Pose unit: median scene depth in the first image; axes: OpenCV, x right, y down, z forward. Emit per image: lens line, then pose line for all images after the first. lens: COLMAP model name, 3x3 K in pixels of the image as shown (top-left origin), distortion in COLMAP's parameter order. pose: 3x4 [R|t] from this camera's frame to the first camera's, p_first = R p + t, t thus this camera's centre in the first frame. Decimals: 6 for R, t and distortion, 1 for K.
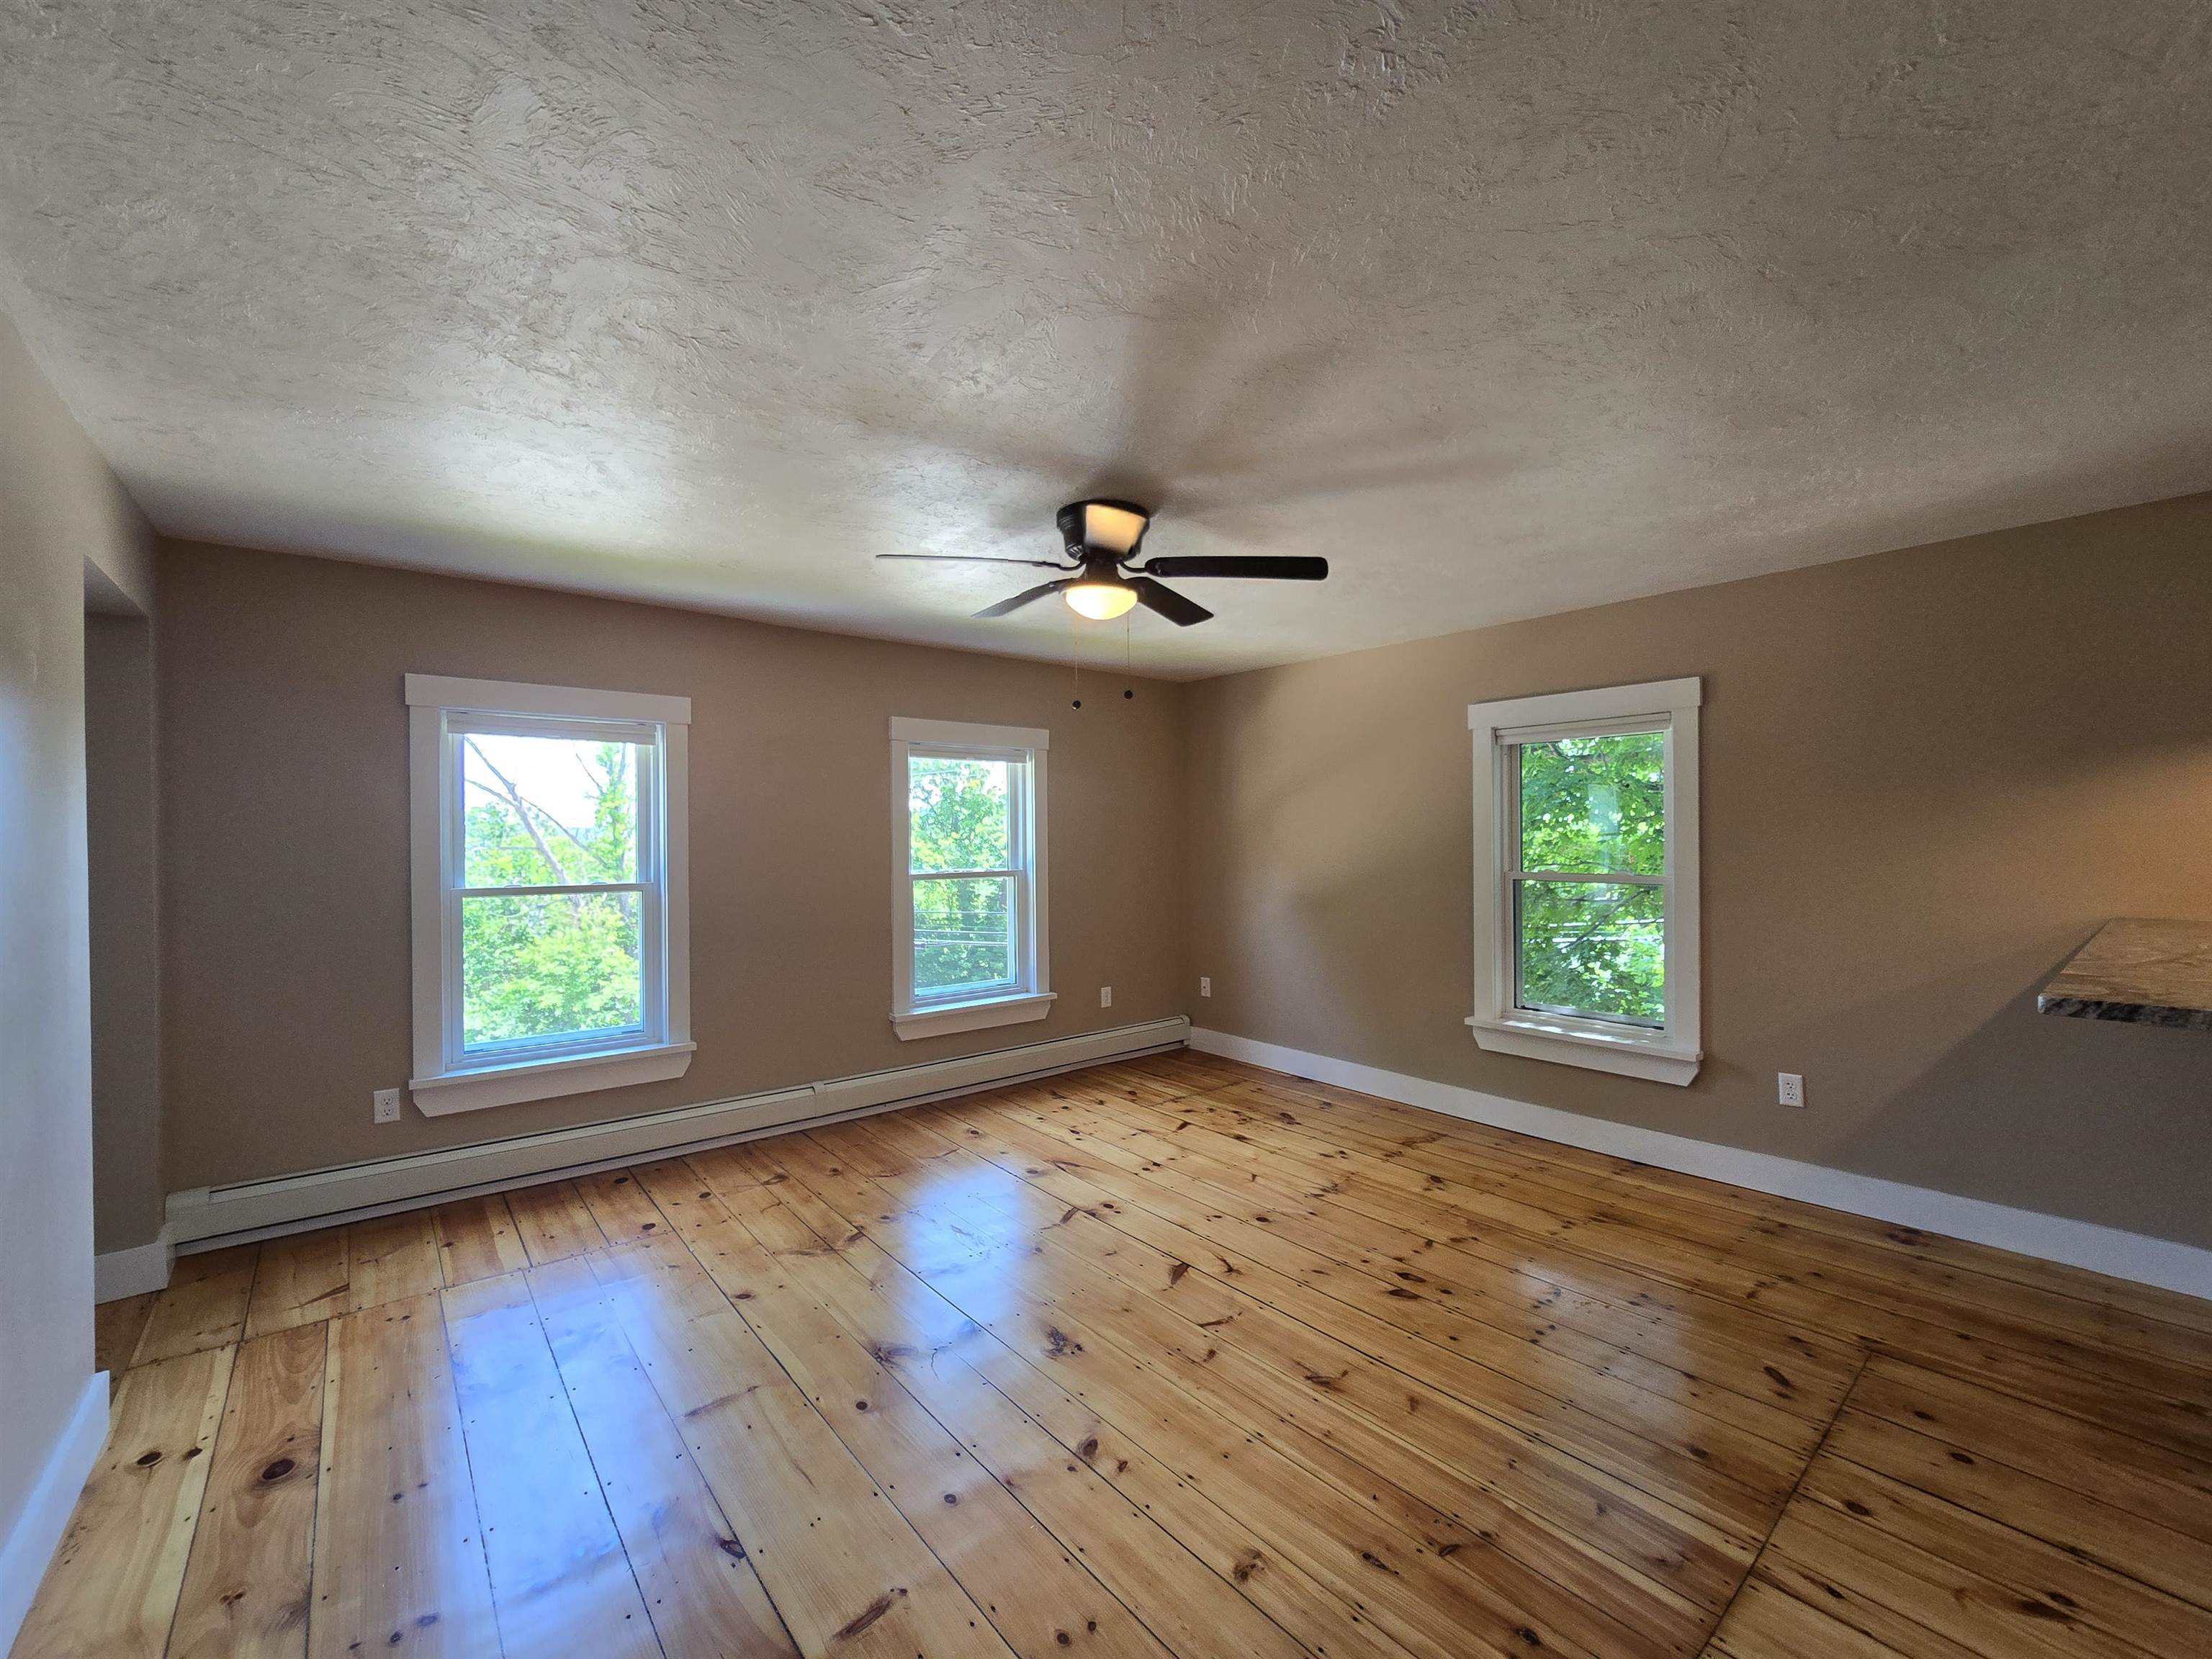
lens RADIAL K [[910.5, 0, 1103.2], [0, 910.5, 837.8], [0, 0, 1]] dist [-0.010295, 0.003741]
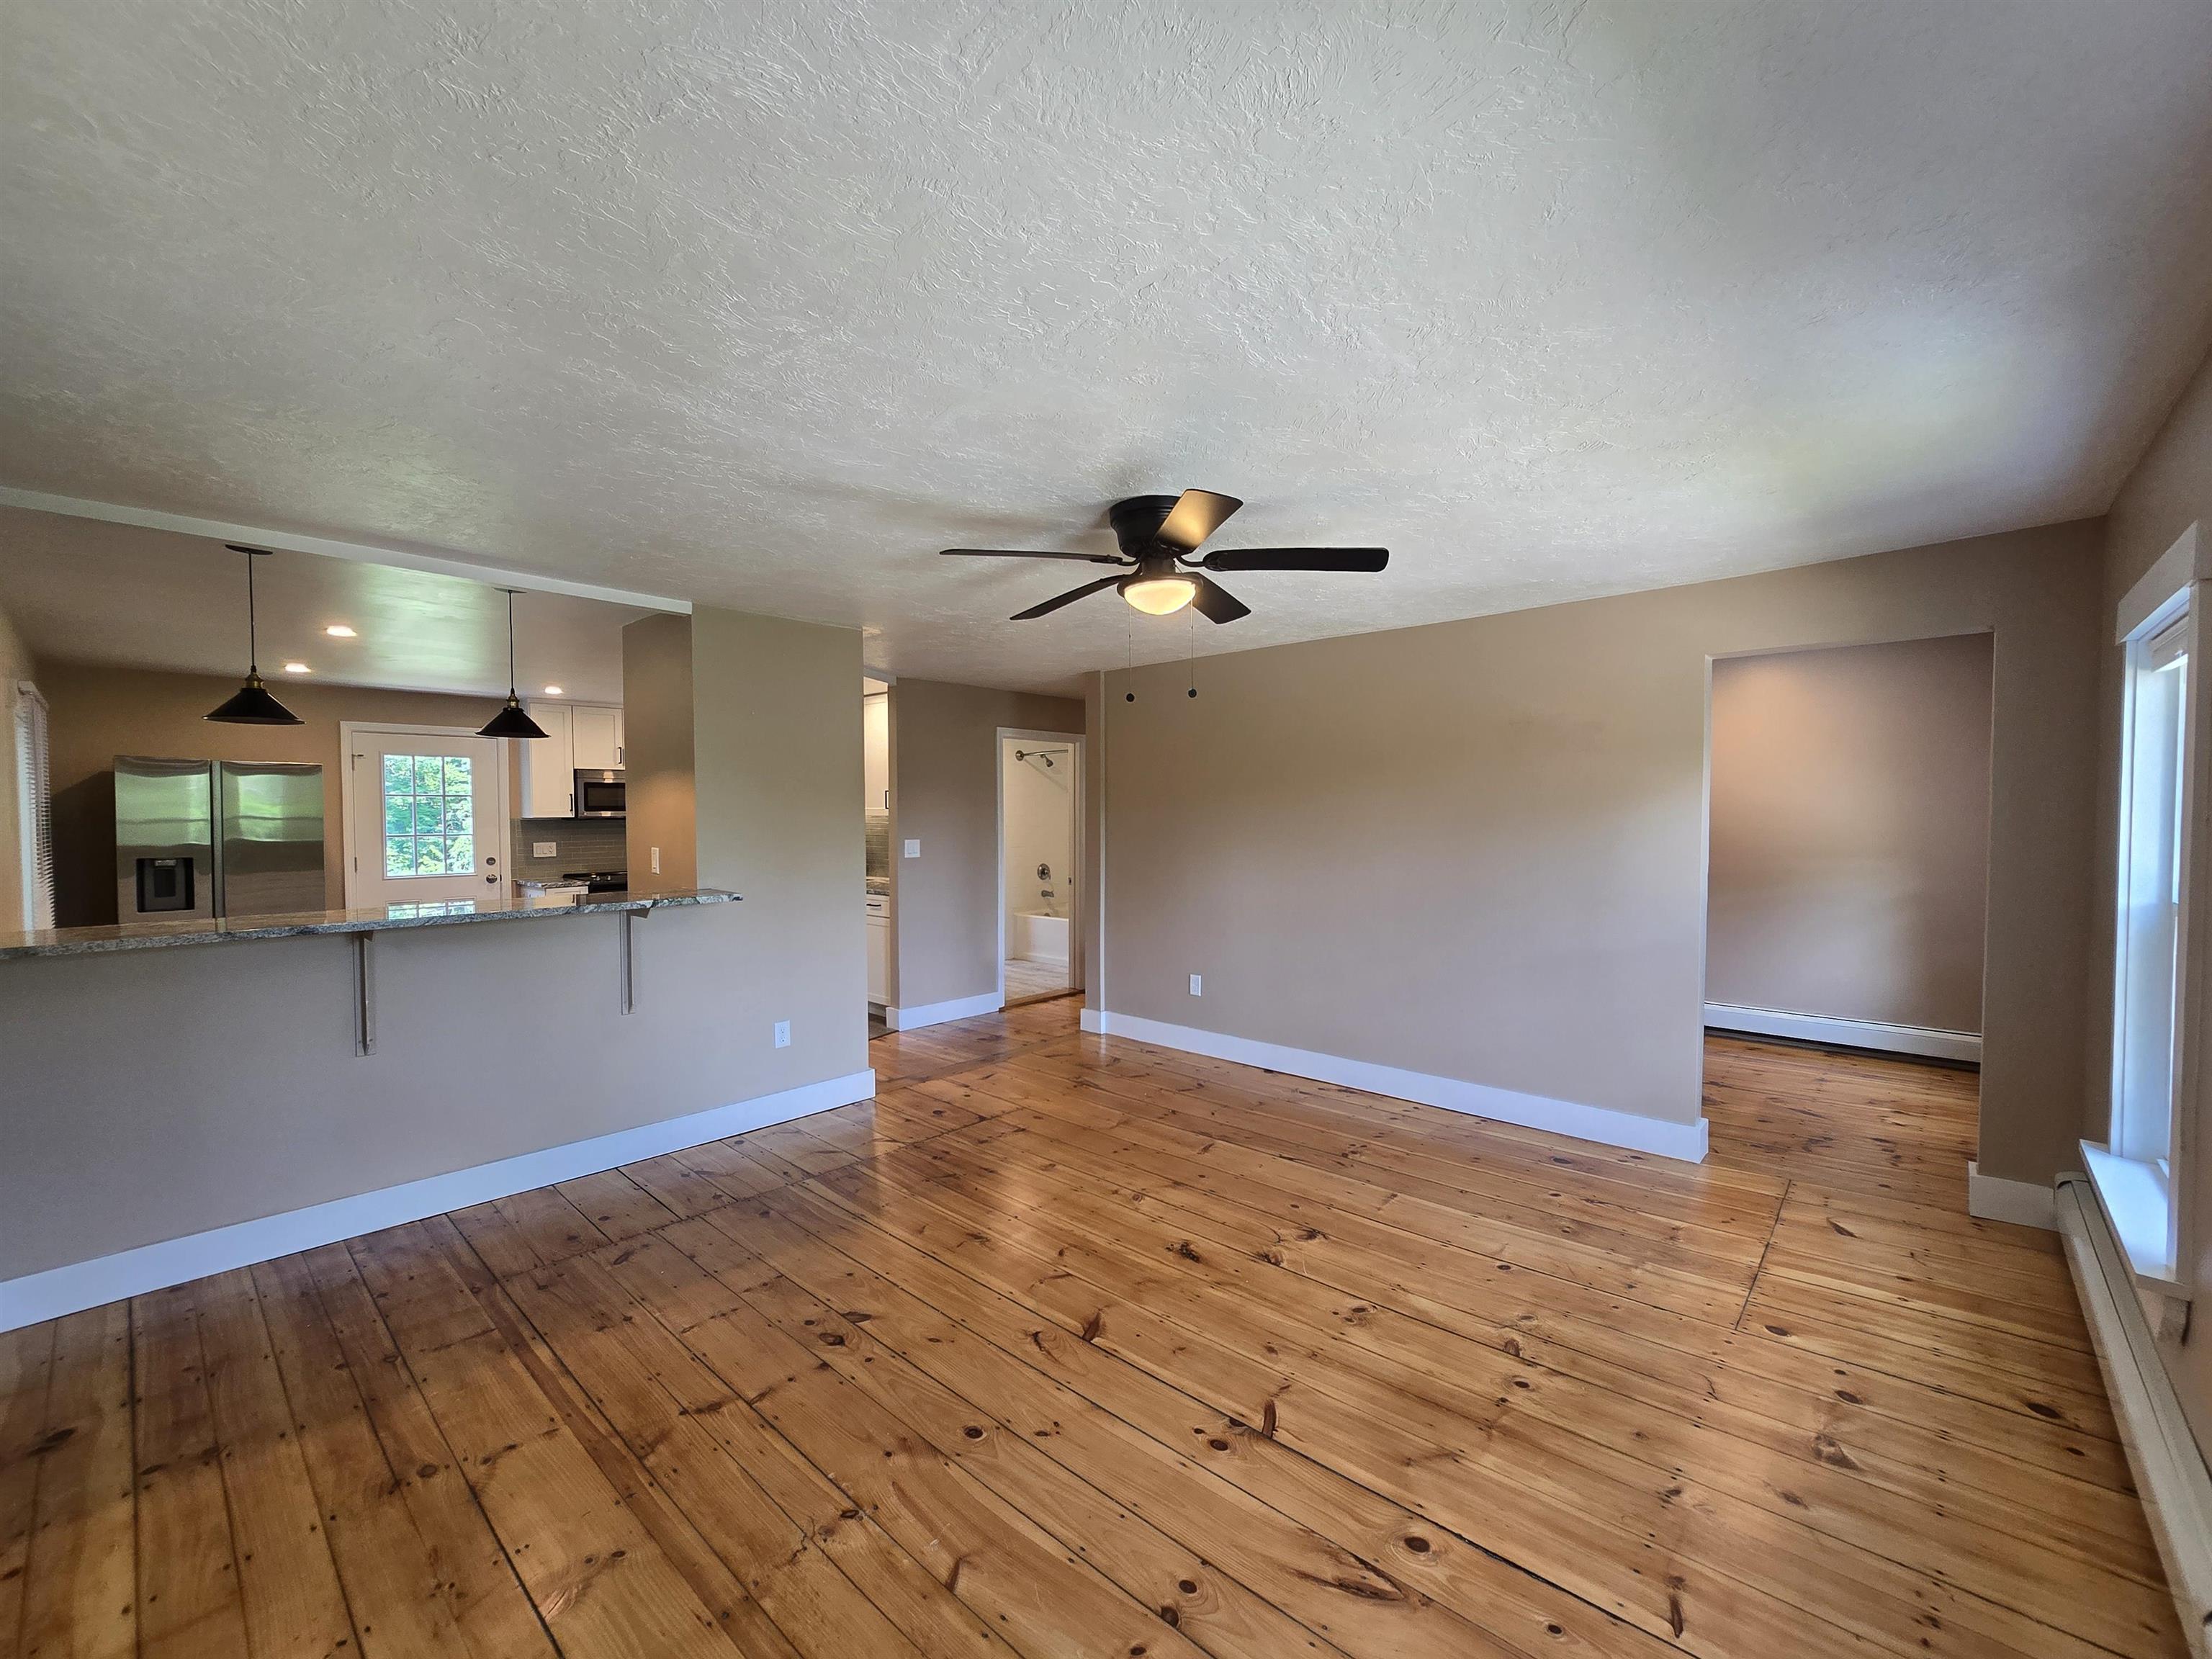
lens RADIAL K [[907.5, 0, 1102.3], [0, 907.5, 839.8], [0, 0, 1]] dist [-0.008949, 0.002963]
pose [[-0.990252, 0.016774, -0.138277, 0.164530], [0.012135, 0.999337, 0.034328, -0.023120], [0.138761, 0.032316, -0.989799, 1.616746]]
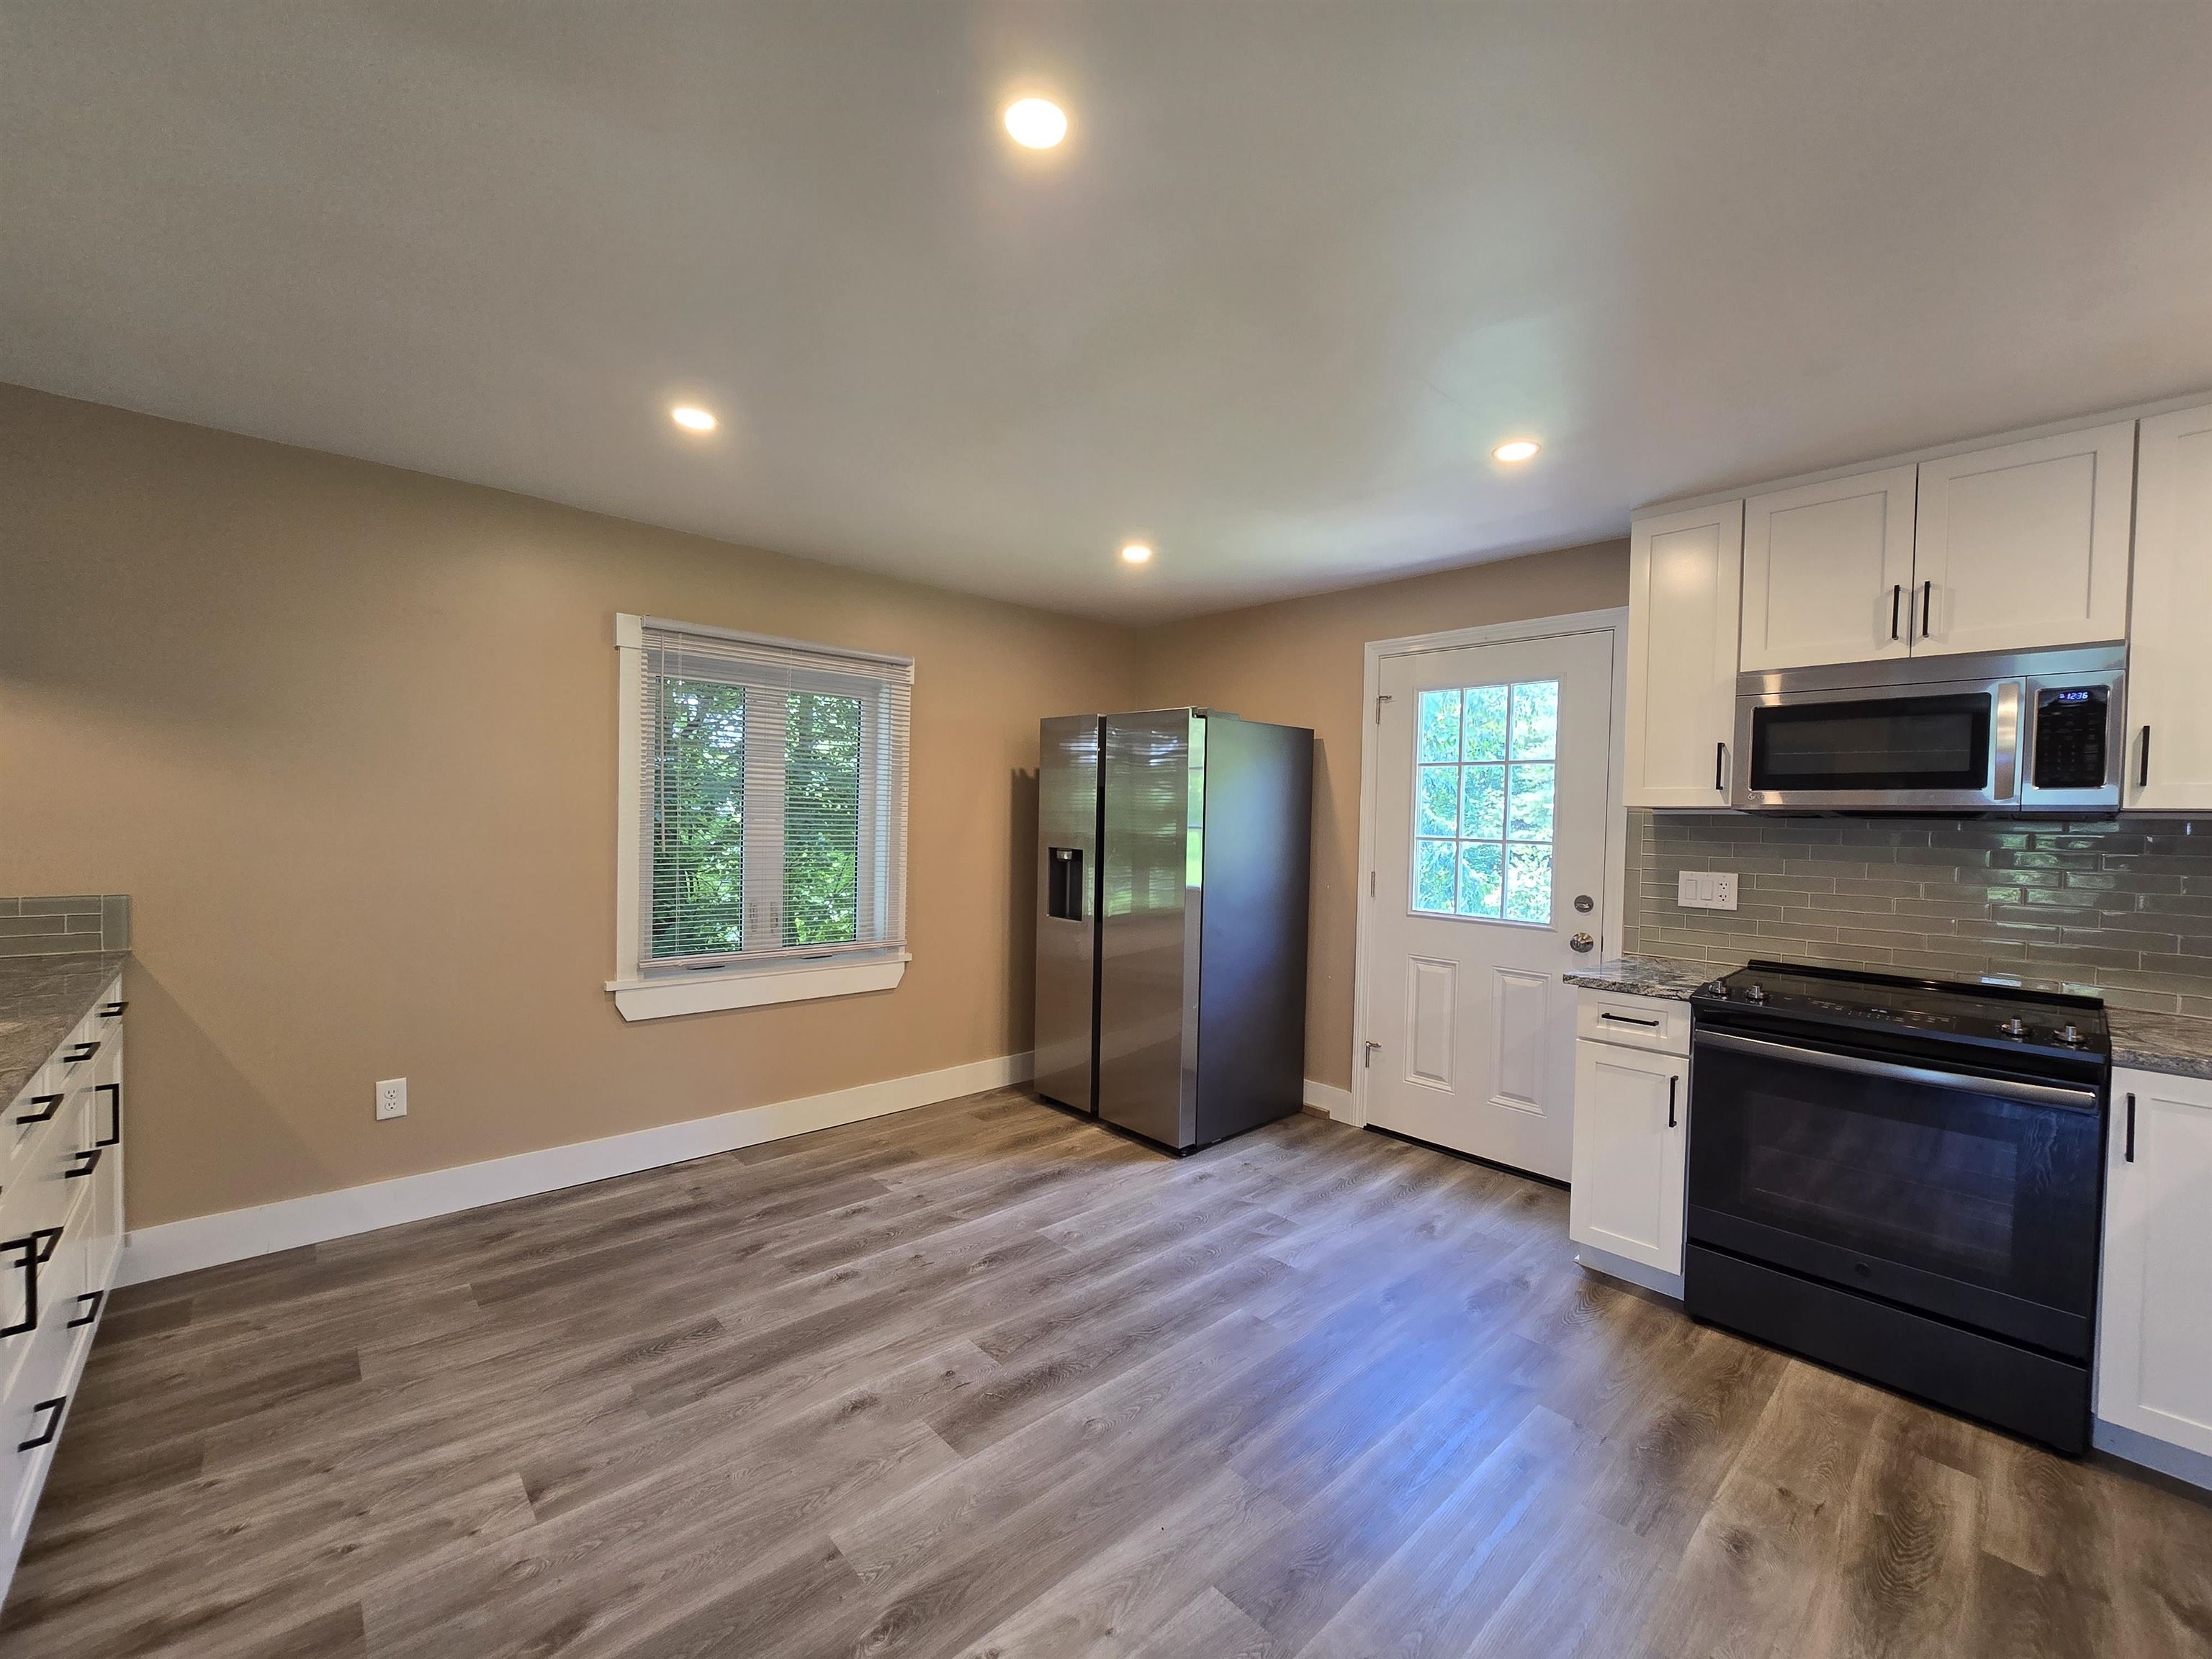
lens RADIAL K [[907.5, 0, 1102.3], [0, 907.5, 839.8], [0, 0, 1]] dist [-0.008949, 0.002963]
pose [[-0.053587, -0.020211, 0.998359, 0.365207], [-0.022205, 0.999572, 0.019043, 0.008147], [-0.998316, -0.021148, -0.054013, -0.157633]]
